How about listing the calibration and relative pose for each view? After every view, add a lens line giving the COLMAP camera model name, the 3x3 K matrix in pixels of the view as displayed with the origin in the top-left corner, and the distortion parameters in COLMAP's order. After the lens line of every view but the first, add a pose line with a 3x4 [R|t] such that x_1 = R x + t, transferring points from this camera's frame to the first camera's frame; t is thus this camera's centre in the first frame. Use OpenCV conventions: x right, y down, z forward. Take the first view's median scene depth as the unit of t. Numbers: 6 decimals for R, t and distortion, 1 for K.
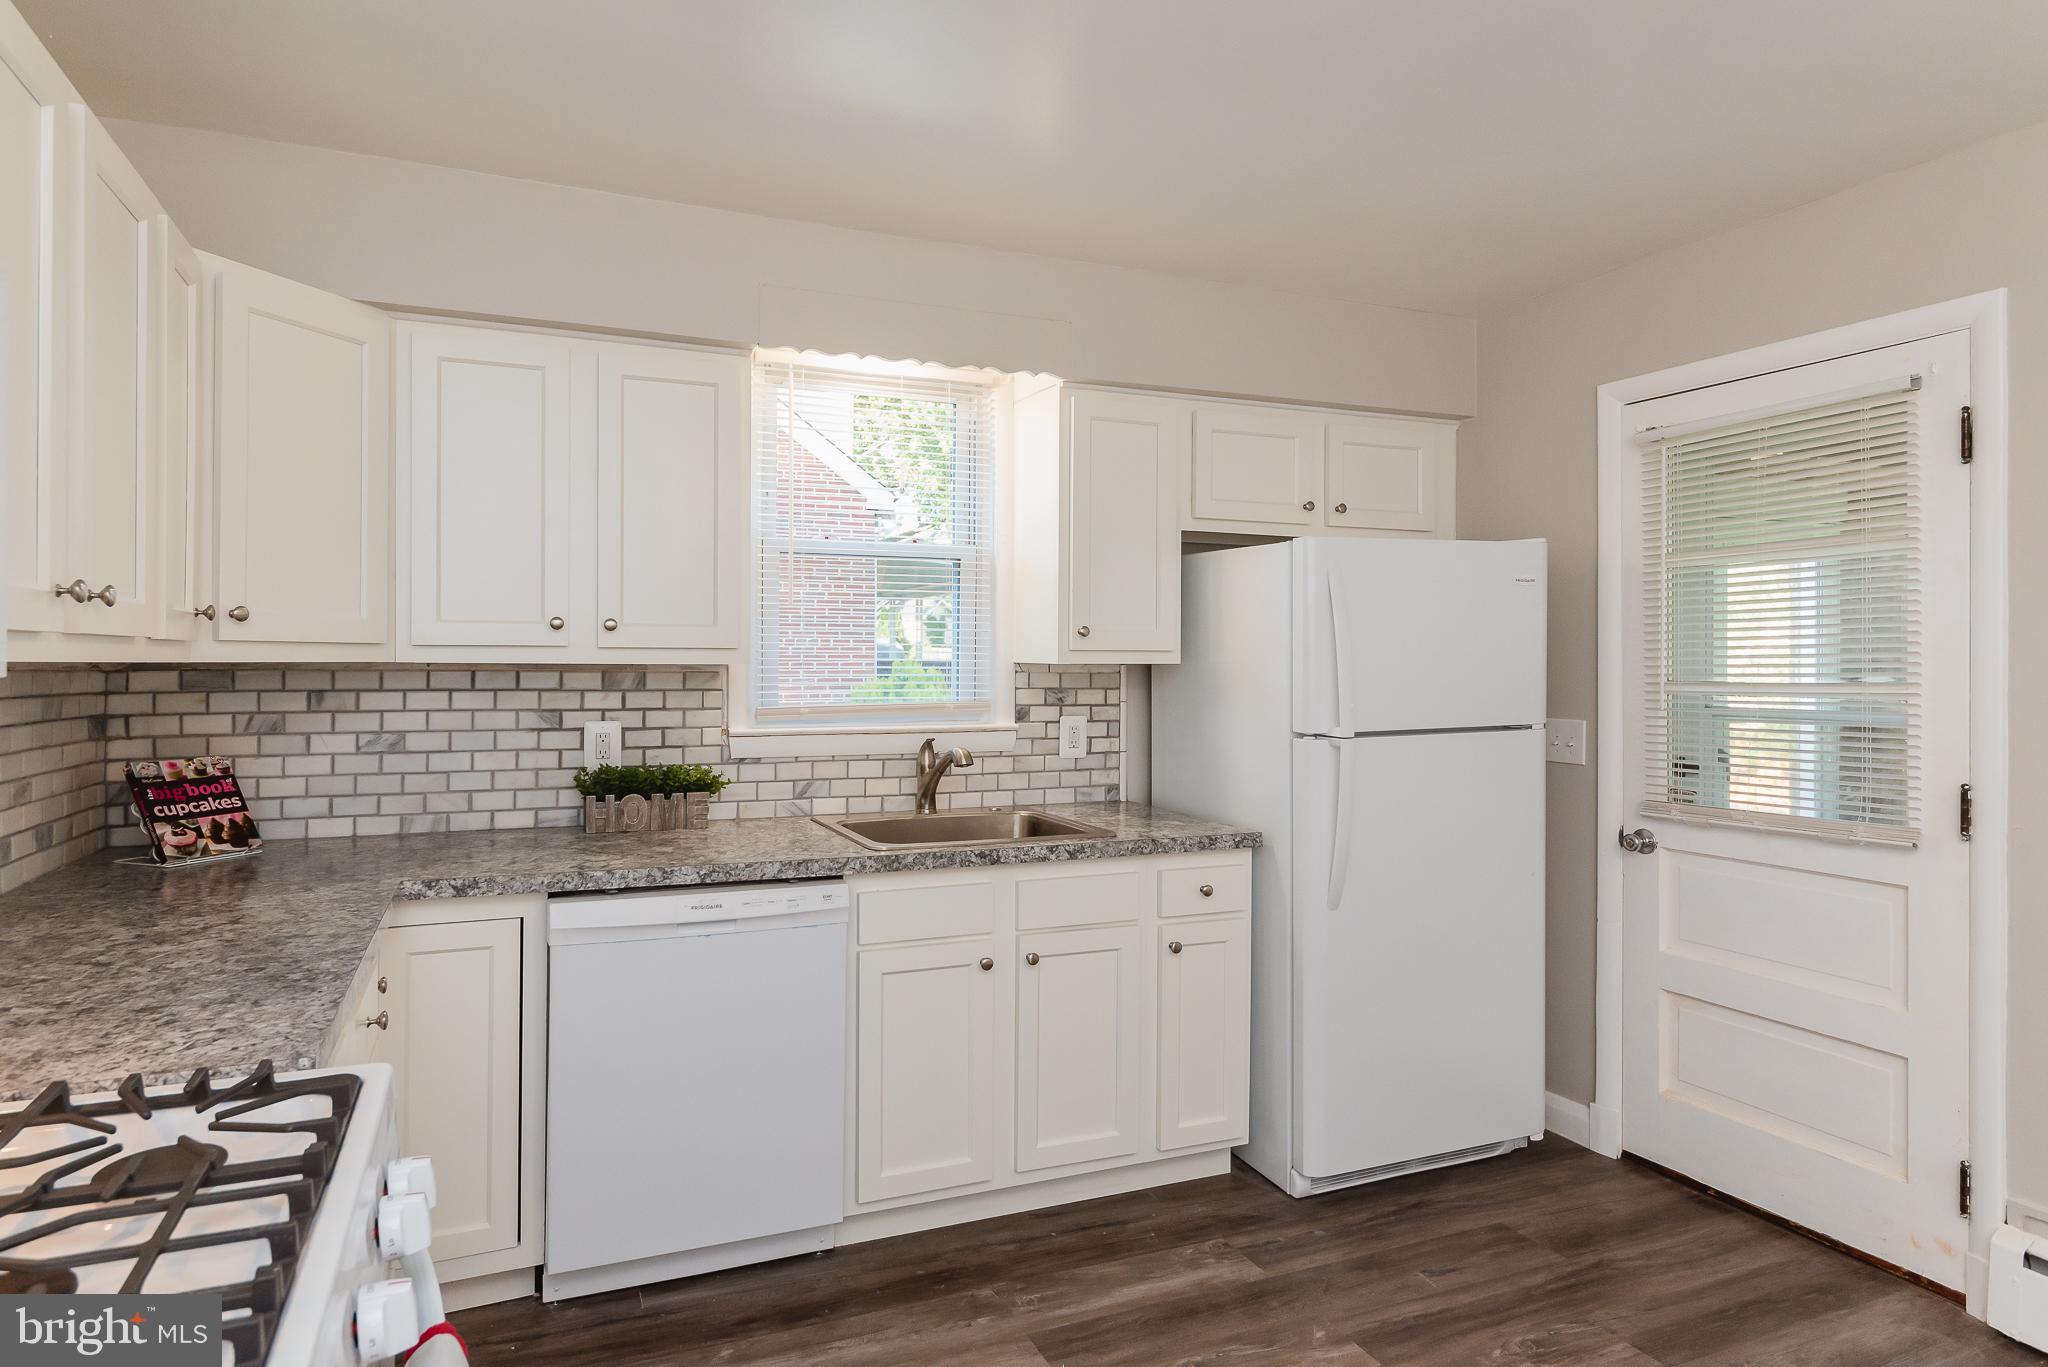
lens RADIAL K [[1127.9, 0, 997.5], [0, 1127.9, 658.0], [0, 0, 1]] dist [-0.005277, -0.000812]
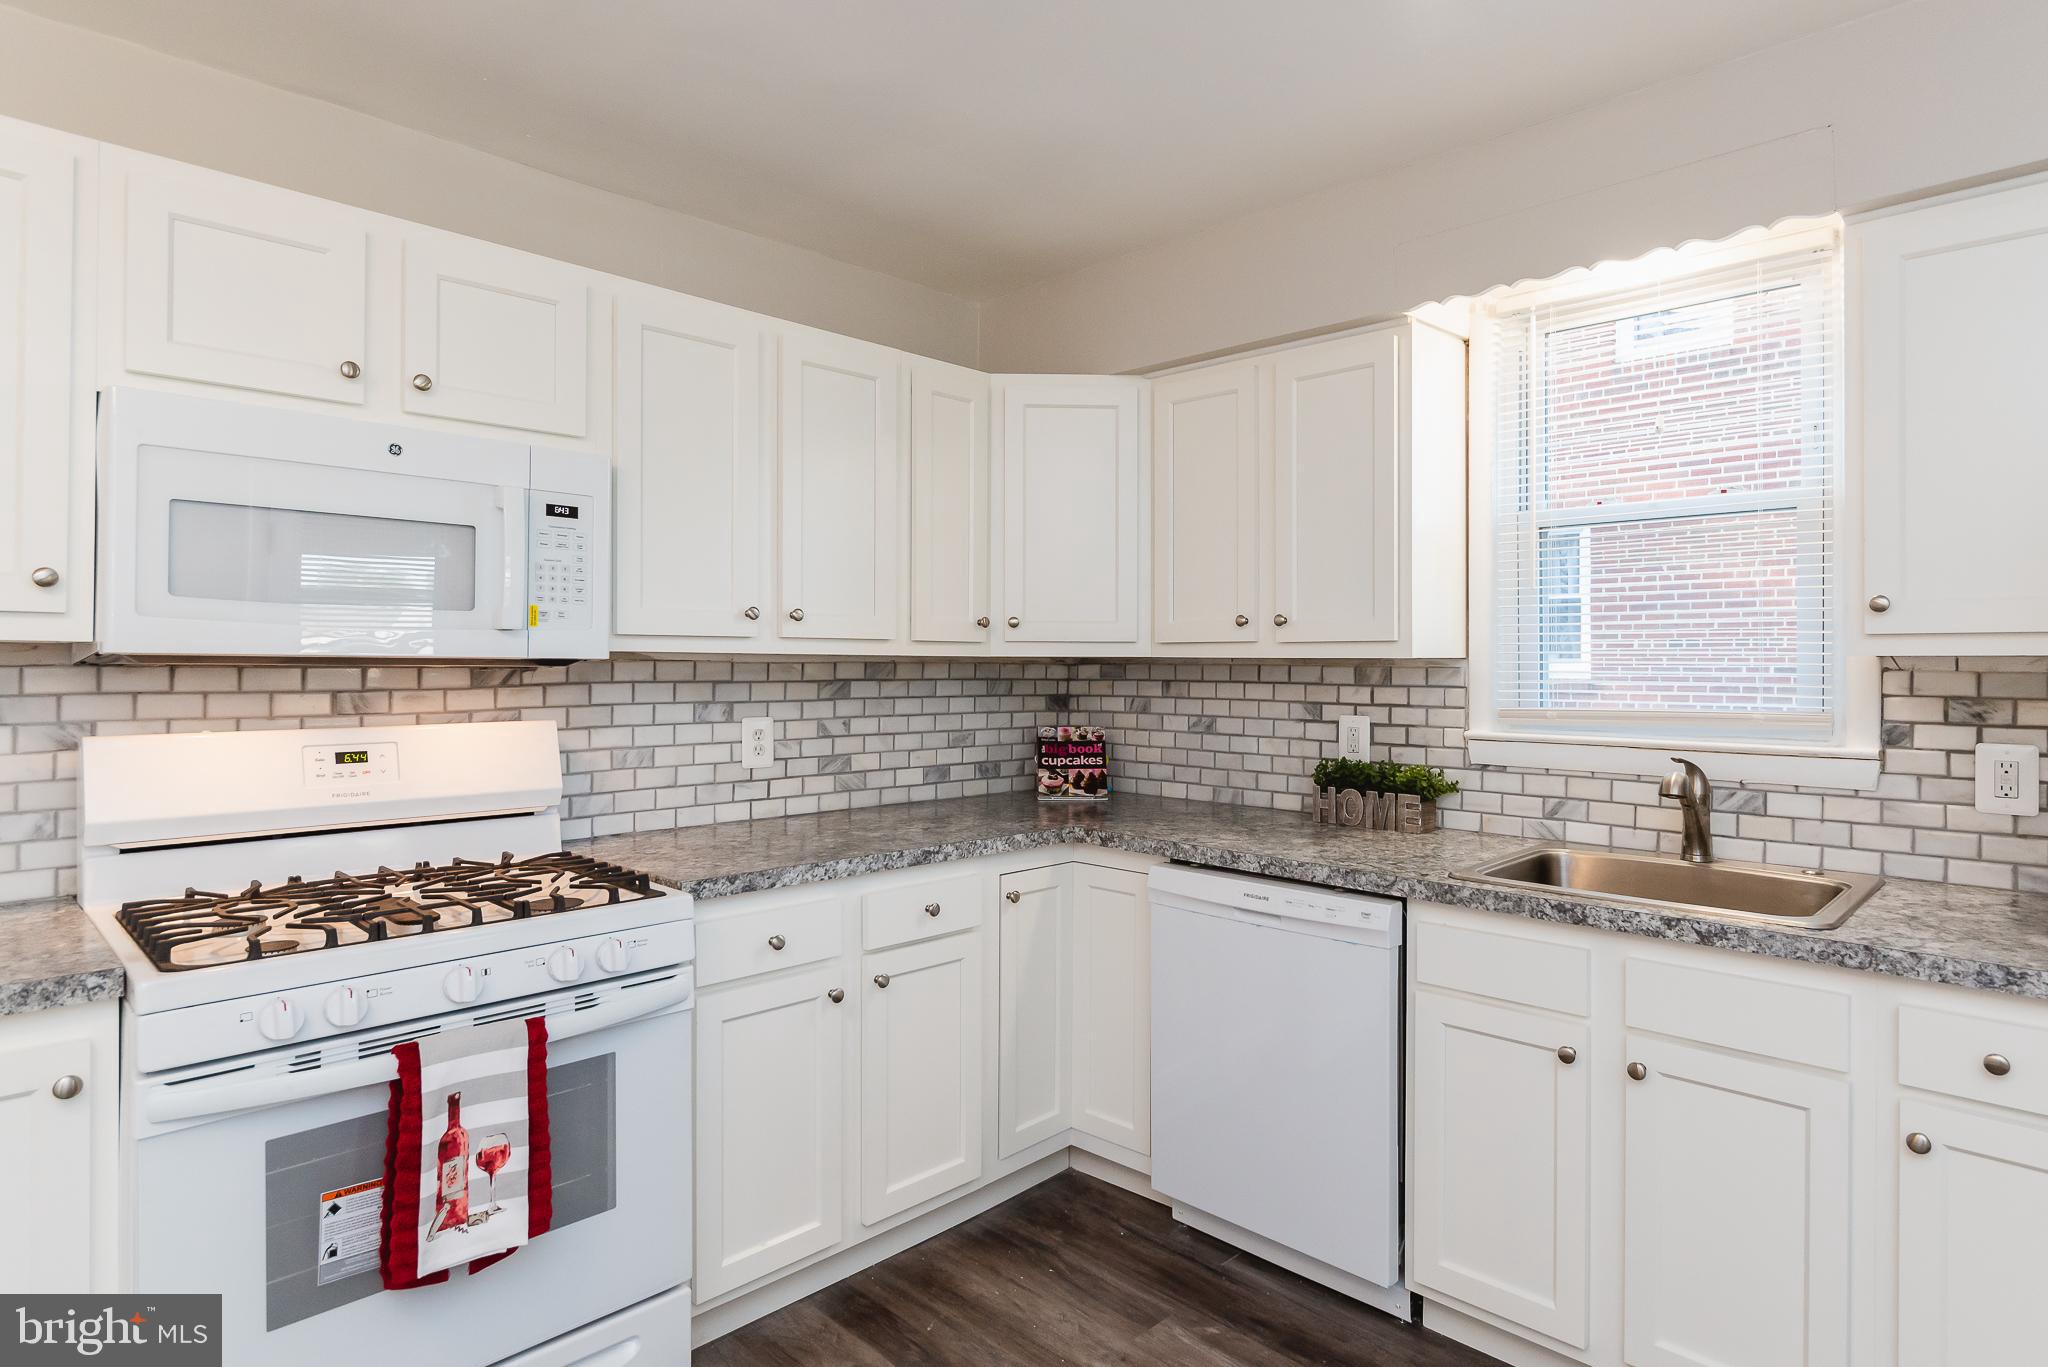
lens RADIAL K [[1127.9, 0, 997.5], [0, 1127.9, 658.0], [0, 0, 1]] dist [-0.005277, -0.000812]
pose [[0.392585, -0.004885, -0.919703, 0.464010], [0.000139, 0.999986, -0.005252, 0.009818], [0.919716, 0.001934, 0.392581, 0.311711]]
